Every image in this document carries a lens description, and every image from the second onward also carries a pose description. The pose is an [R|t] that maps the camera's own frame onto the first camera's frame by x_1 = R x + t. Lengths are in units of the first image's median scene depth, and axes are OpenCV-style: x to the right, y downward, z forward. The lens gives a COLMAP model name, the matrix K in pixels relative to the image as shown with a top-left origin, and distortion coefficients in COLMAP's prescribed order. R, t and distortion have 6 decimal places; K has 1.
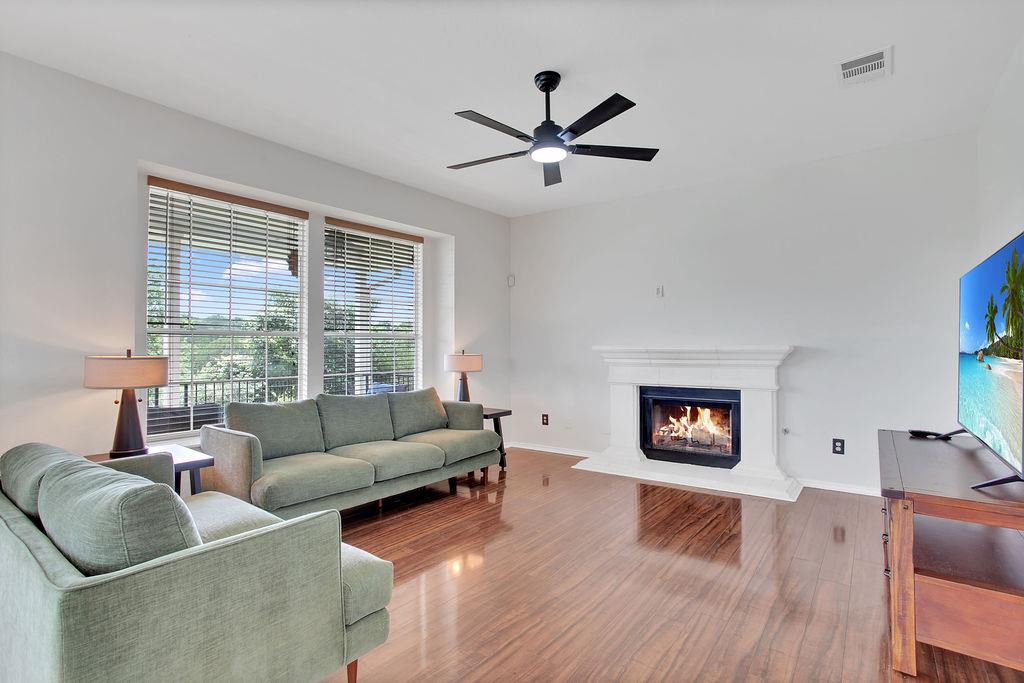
lens RADIAL K [[500.5, 0, 515.8], [0, 500.5, 346.2], [0, 0, 1]] dist [-0.058484, 0.030037]
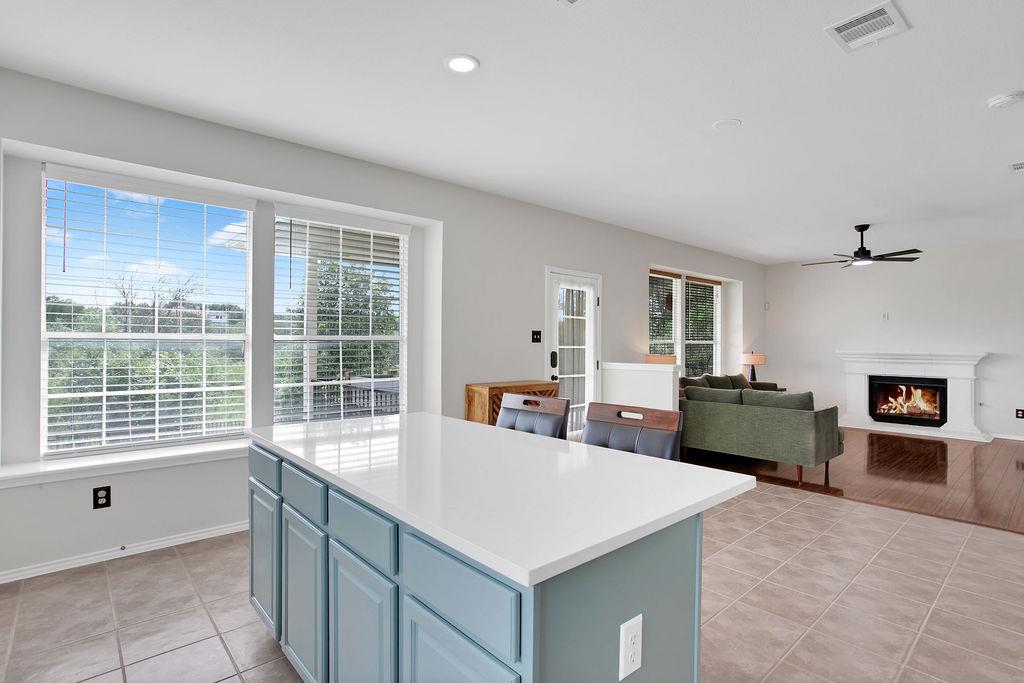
lens RADIAL K [[512.5, 0, 515.2], [0, 512.5, 343.1], [0, 0, 1]] dist [-0.012911, 0.000264]
pose [[0.981121, 0.012190, -0.193008, -0.630299], [-0.011704, 0.999925, 0.003660, -0.018912], [0.193038, -0.001331, 0.981190, -0.928733]]
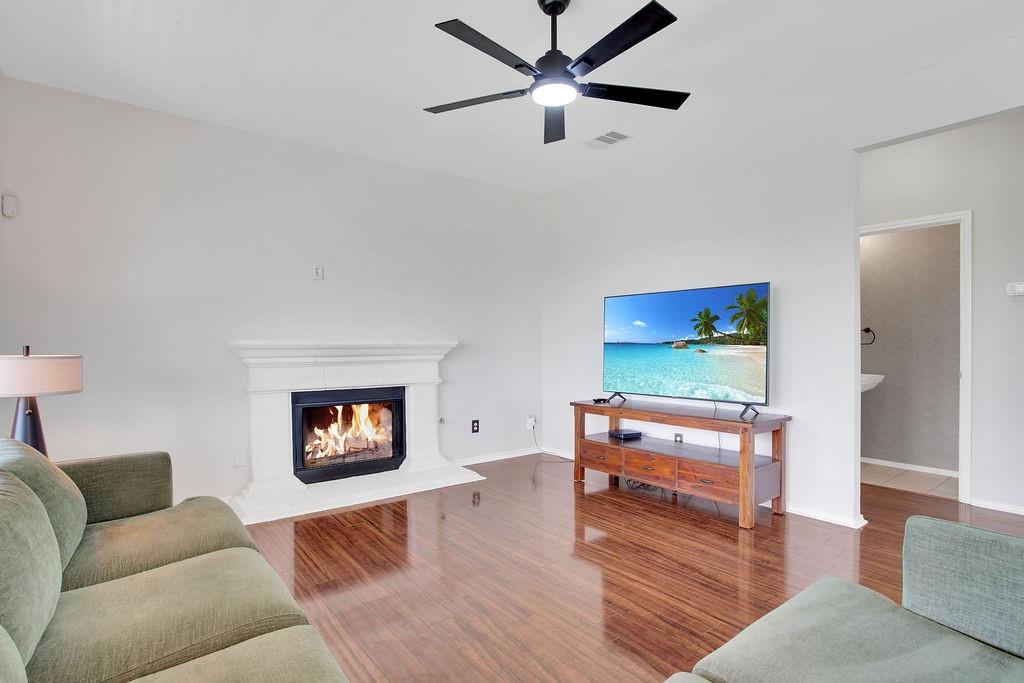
lens RADIAL K [[510.8, 0, 501.9], [0, 510.8, 344.4], [0, 0, 1]] dist [-0.049312, 0.023290]
pose [[0.261855, 0.005955, 0.965089, -0.478657], [-0.000405, 0.999982, -0.006061, 0.012377], [-0.965107, 0.001197, 0.261853, 0.564161]]
